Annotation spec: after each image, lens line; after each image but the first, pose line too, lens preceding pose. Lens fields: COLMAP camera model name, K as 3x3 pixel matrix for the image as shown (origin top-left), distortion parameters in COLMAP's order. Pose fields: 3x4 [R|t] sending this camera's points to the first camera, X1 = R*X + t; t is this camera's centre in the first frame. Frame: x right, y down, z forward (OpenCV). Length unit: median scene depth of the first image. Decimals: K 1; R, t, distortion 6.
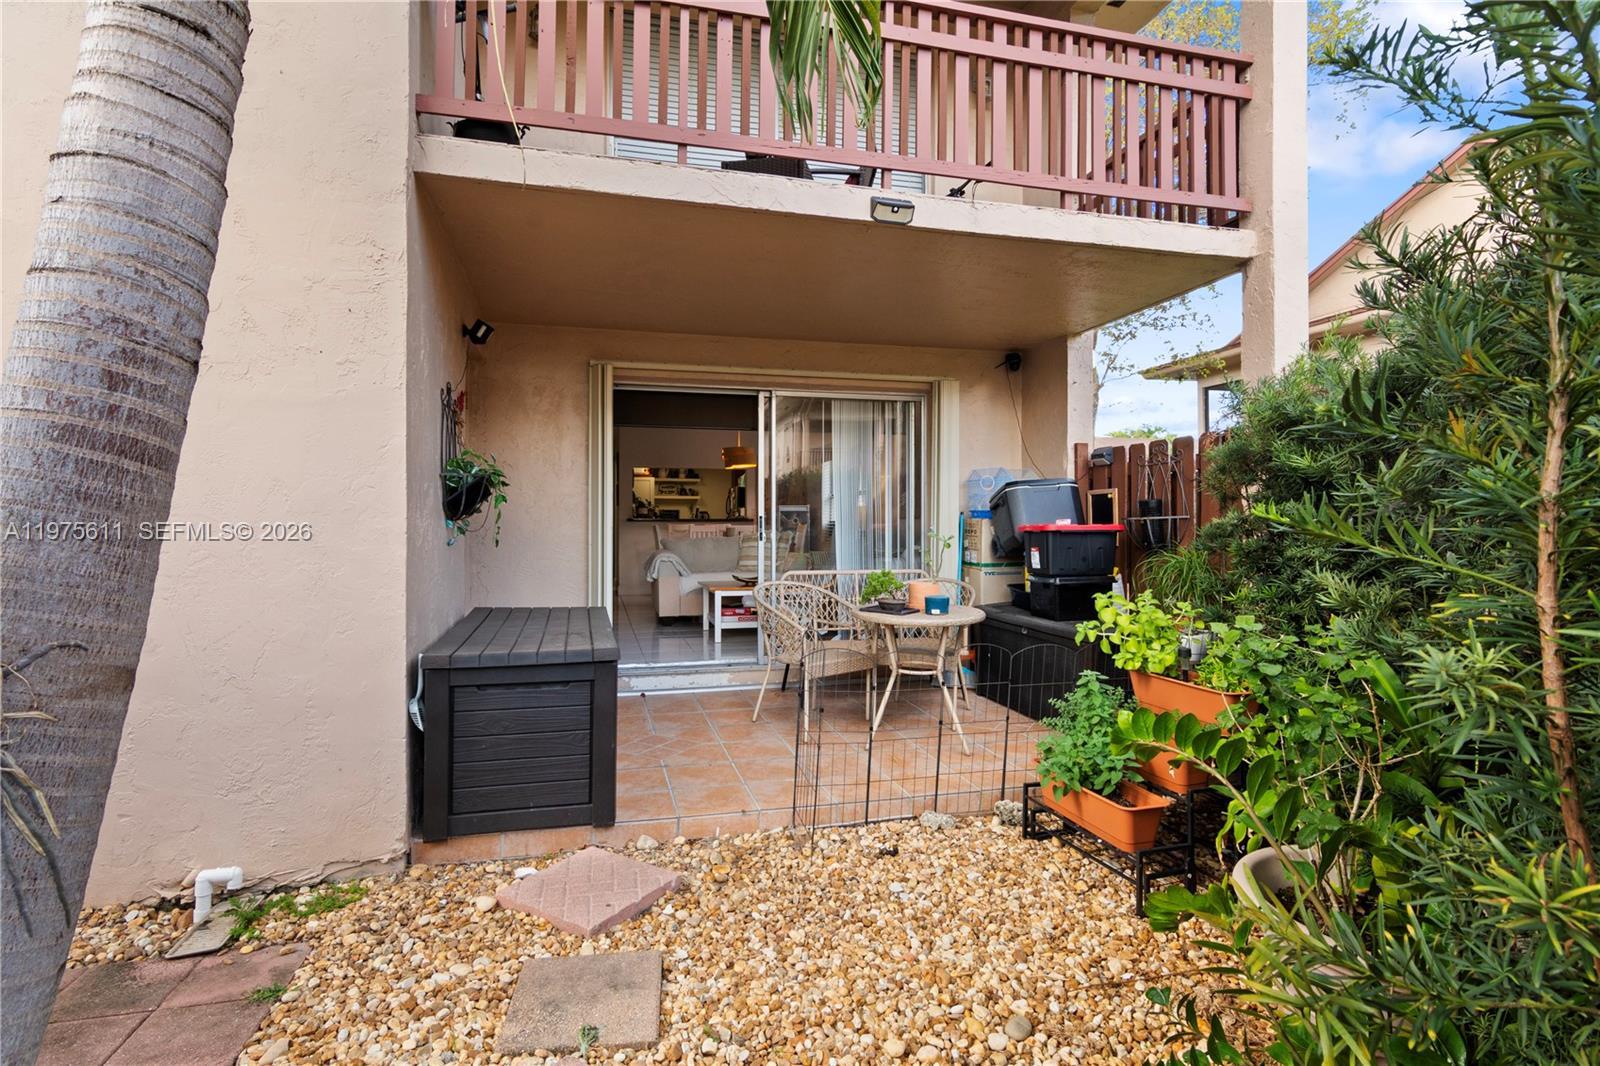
lens RADIAL K [[785.6, 0, 785.8], [0, 785.6, 535.9], [0, 0, 1]] dist [0.000604, 0.002455]
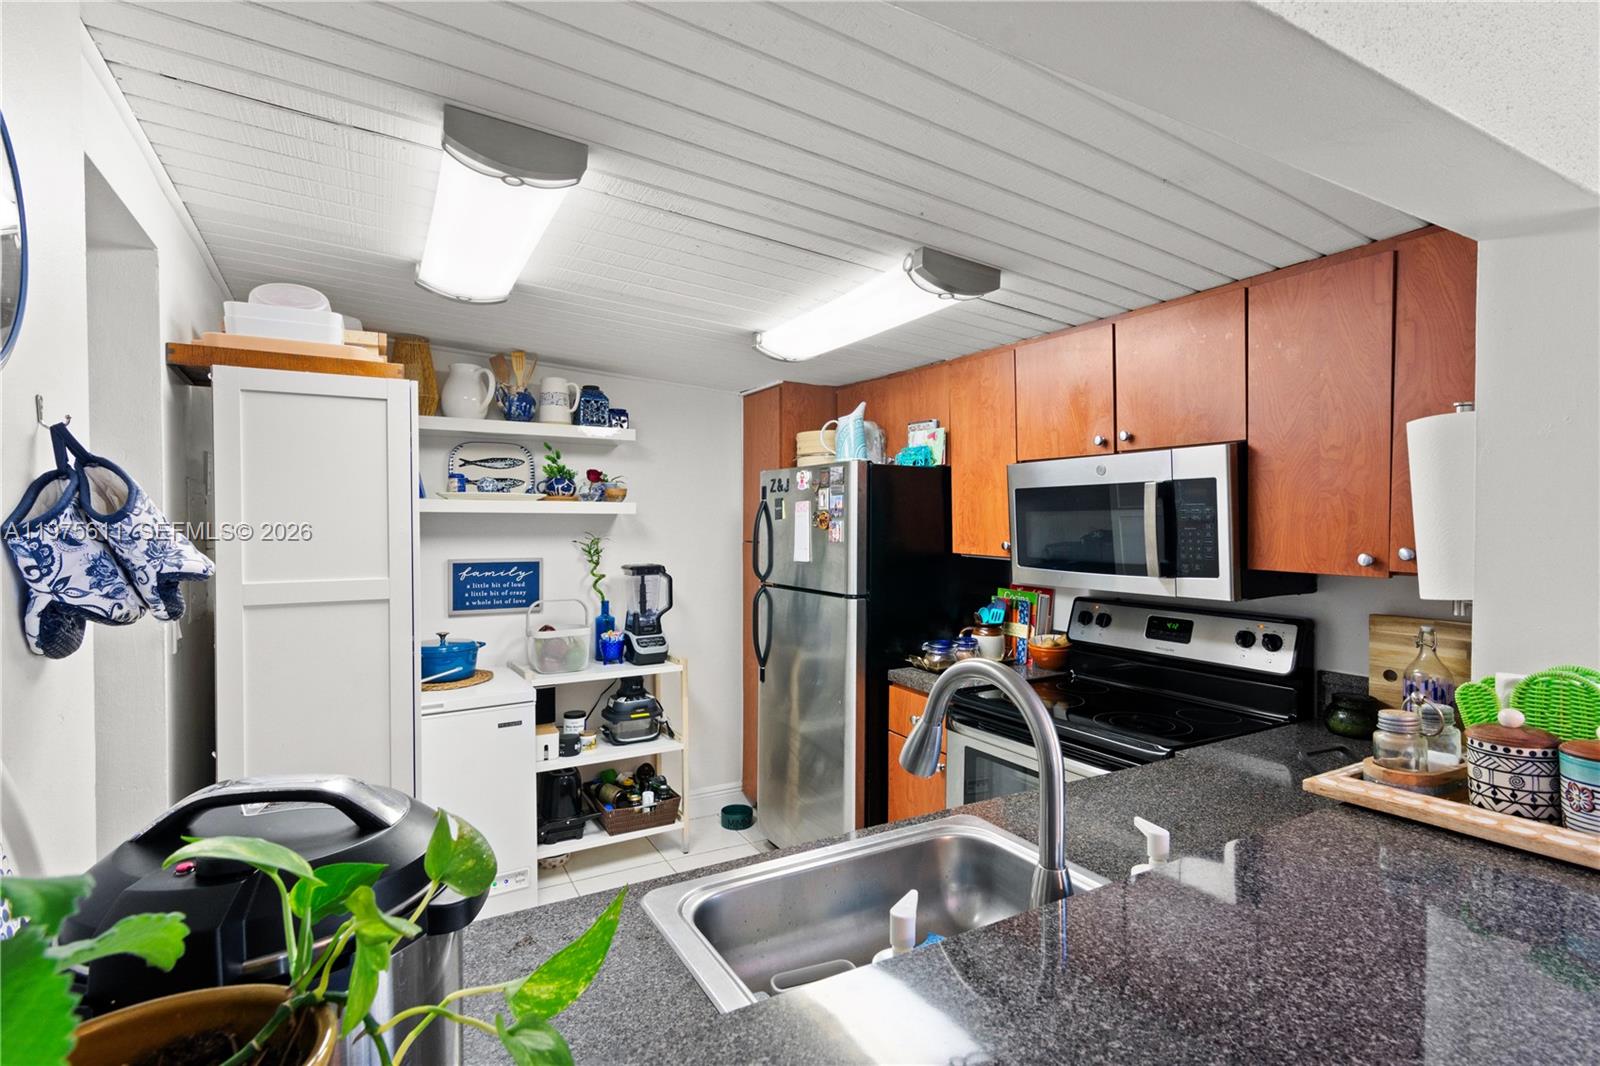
lens RADIAL K [[785.6, 0, 785.8], [0, 785.6, 535.9], [0, 0, 1]] dist [0.000604, 0.002455]
pose [[0.967715, -0.005325, 0.251992, -0.143551], [0.004304, 0.999980, 0.004603, -0.047388], [-0.252012, -0.003370, 0.967718, 0.873663]]
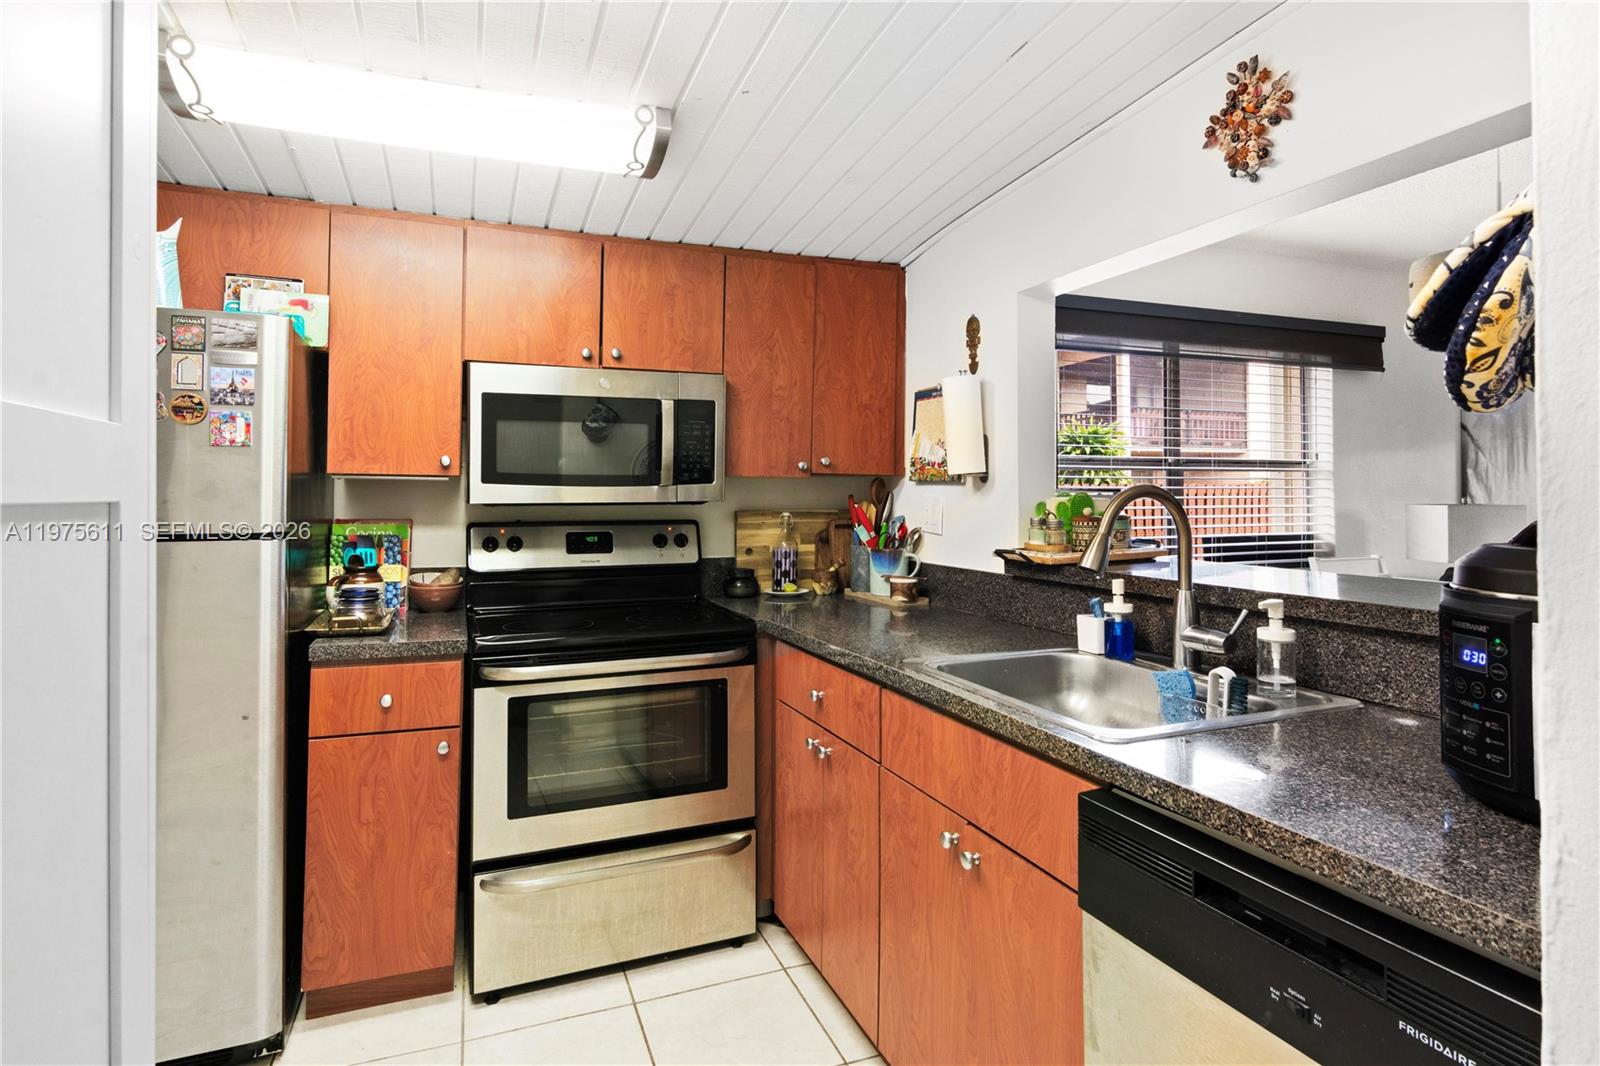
lens RADIAL K [[843.0, 0, 795.2], [0, 843.0, 474.9], [0, 0, 1]] dist [0.000067, 0.000247]
pose [[-0.136772, 0.026059, 0.990260, -0.229108], [0.017641, 0.999559, -0.023867, -0.034244], [-0.990445, 0.014204, -0.137172, 1.016361]]
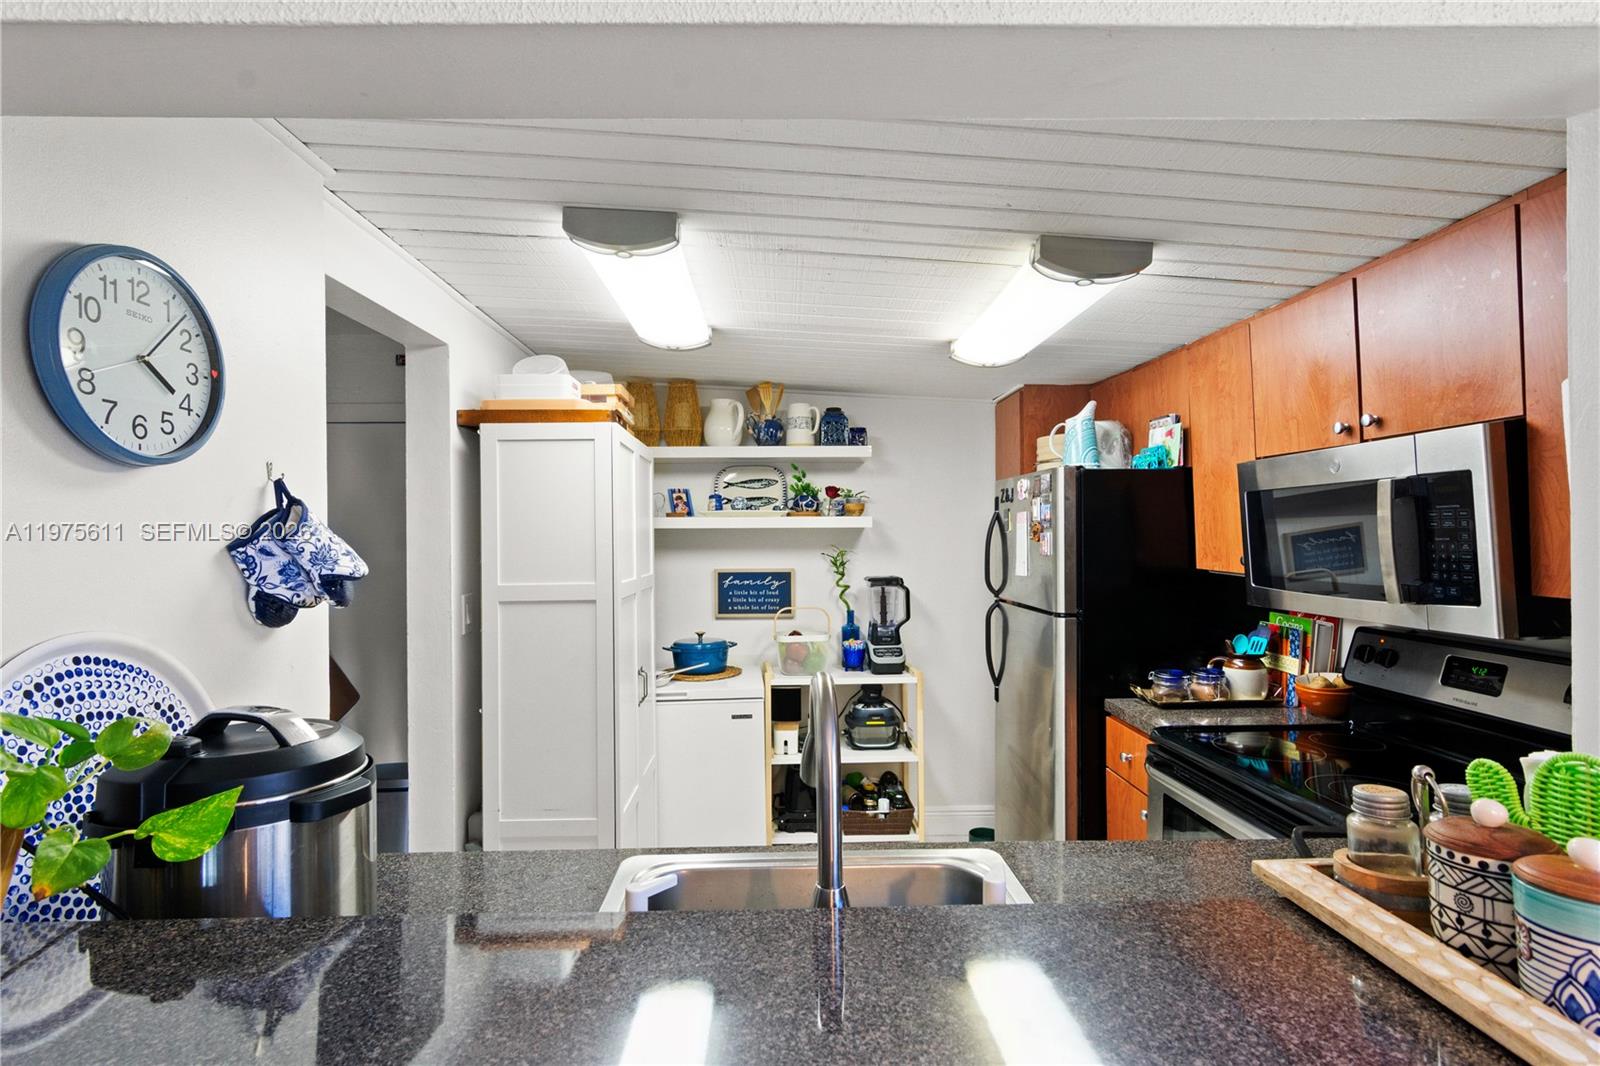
lens RADIAL K [[791.0, 0, 773.7], [0, 791.0, 534.7], [0, 0, 1]] dist [0.001096, 0.000909]
pose [[0.970216, -0.010219, -0.242028, -0.090878], [0.006837, 0.999867, -0.014809, -0.047362], [0.242147, 0.012713, 0.970156, 0.866211]]
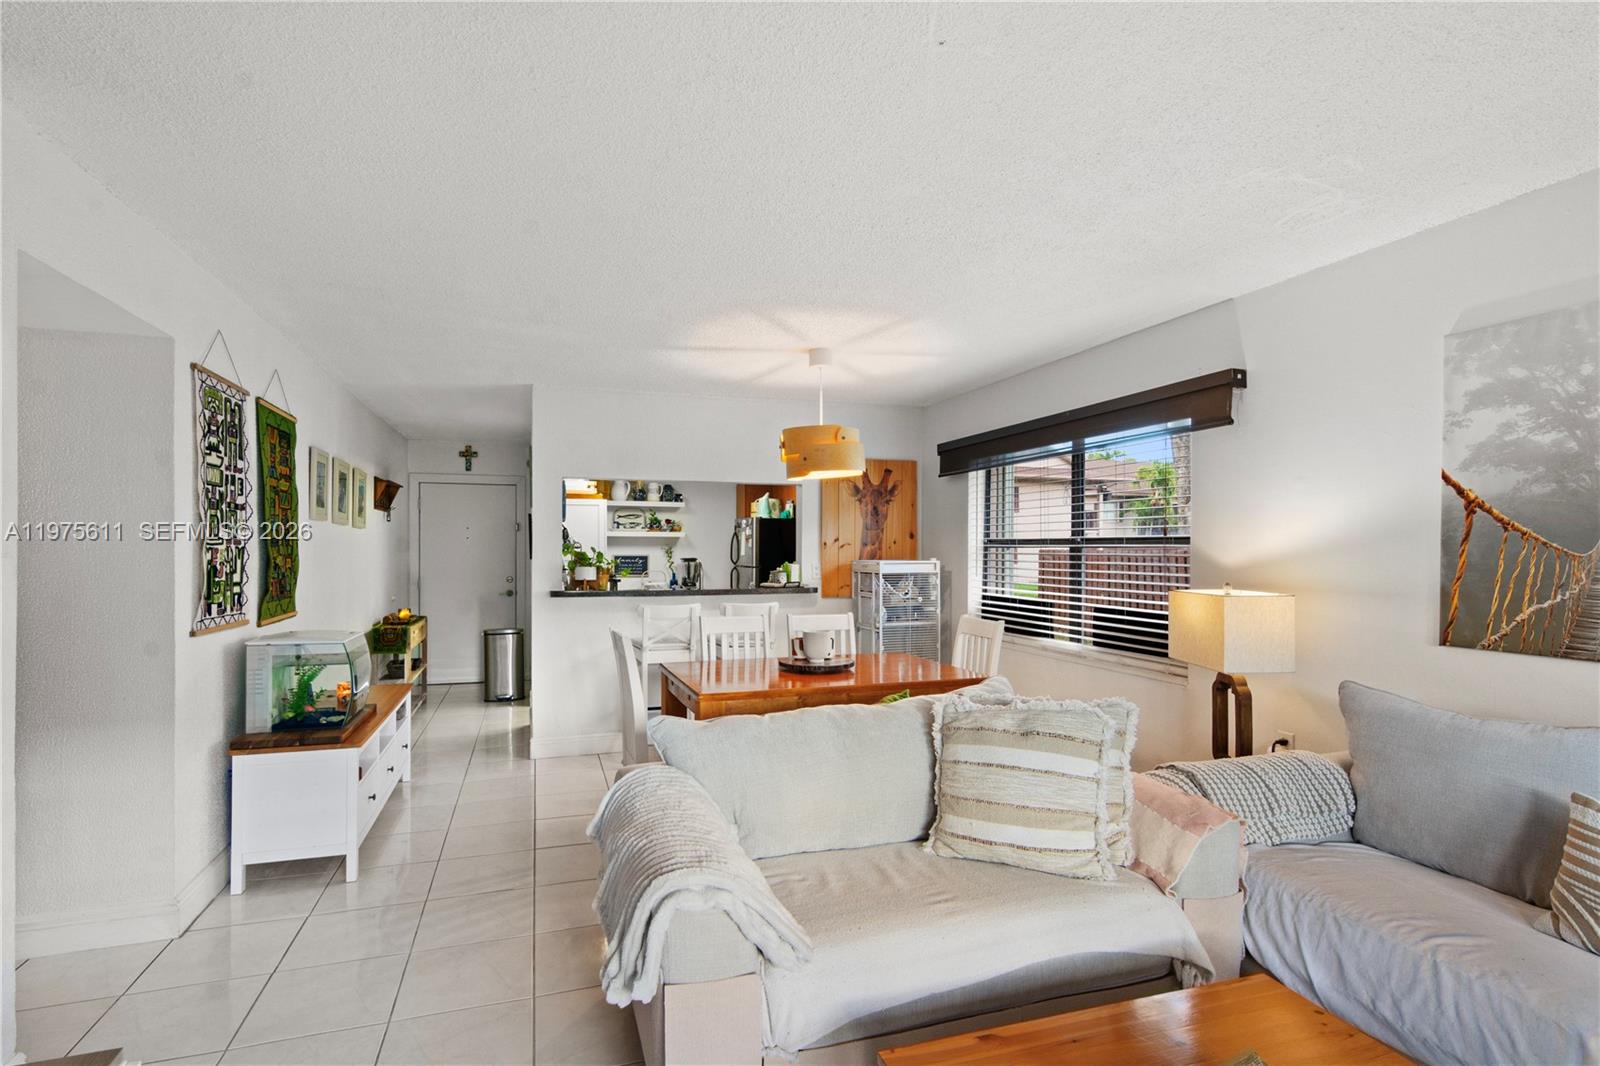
lens RADIAL K [[785.6, 0, 785.8], [0, 785.6, 535.9], [0, 0, 1]] dist [0.000604, 0.002455]
pose [[0.997483, 0.001707, 0.070889, -0.086884], [0.000204, 0.999637, -0.026950, -0.036723], [-0.070909, 0.026896, 0.997120, 0.476684]]
